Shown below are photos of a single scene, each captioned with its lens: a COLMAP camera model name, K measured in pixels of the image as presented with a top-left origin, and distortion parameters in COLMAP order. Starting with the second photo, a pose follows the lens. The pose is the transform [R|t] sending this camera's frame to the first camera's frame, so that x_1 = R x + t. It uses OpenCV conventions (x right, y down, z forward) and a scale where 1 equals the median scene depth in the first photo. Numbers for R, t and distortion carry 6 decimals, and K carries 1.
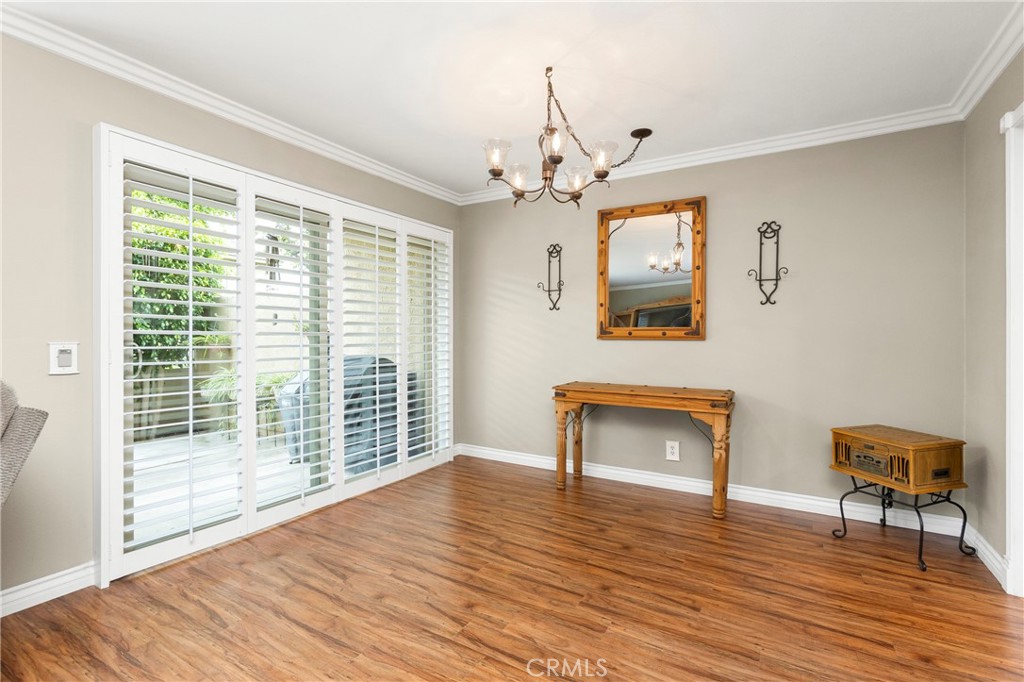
lens RADIAL K [[466.2, 0, 514.0], [0, 466.2, 342.2], [0, 0, 1]] dist [-0.007018, 0.000693]
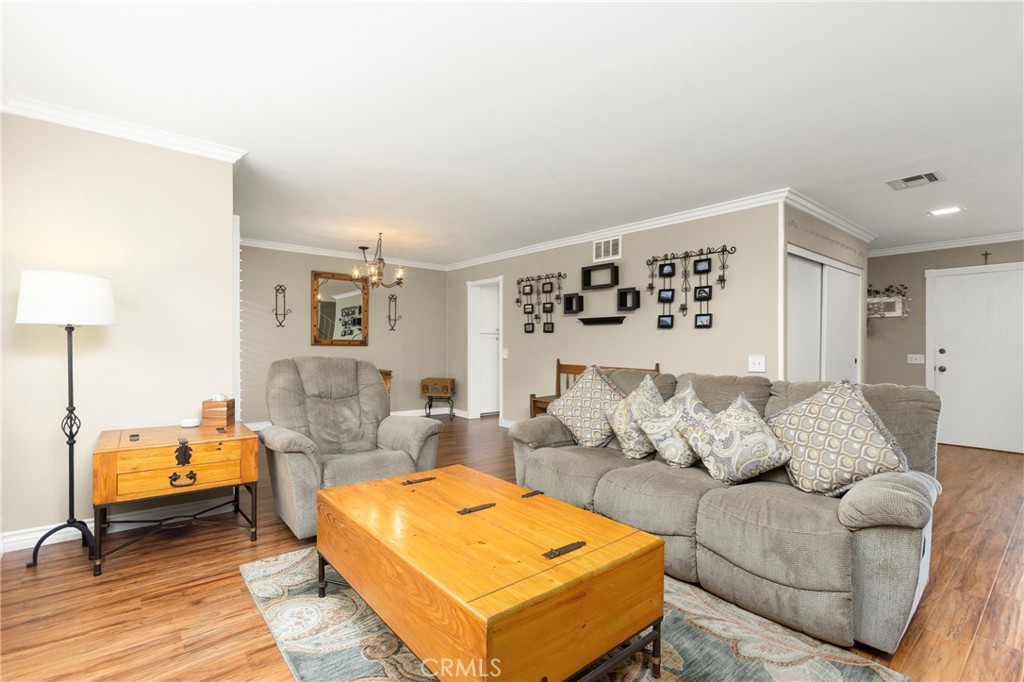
lens RADIAL K [[466.2, 0, 512.1], [0, 466.2, 345.0], [0, 0, 1]] dist [-0.007018, 0.000693]
pose [[0.338987, 0.000802, 0.940791, -1.185386], [0.003823, 0.999990, -0.002229, -0.002921], [-0.940783, 0.004352, 0.338981, -0.272272]]
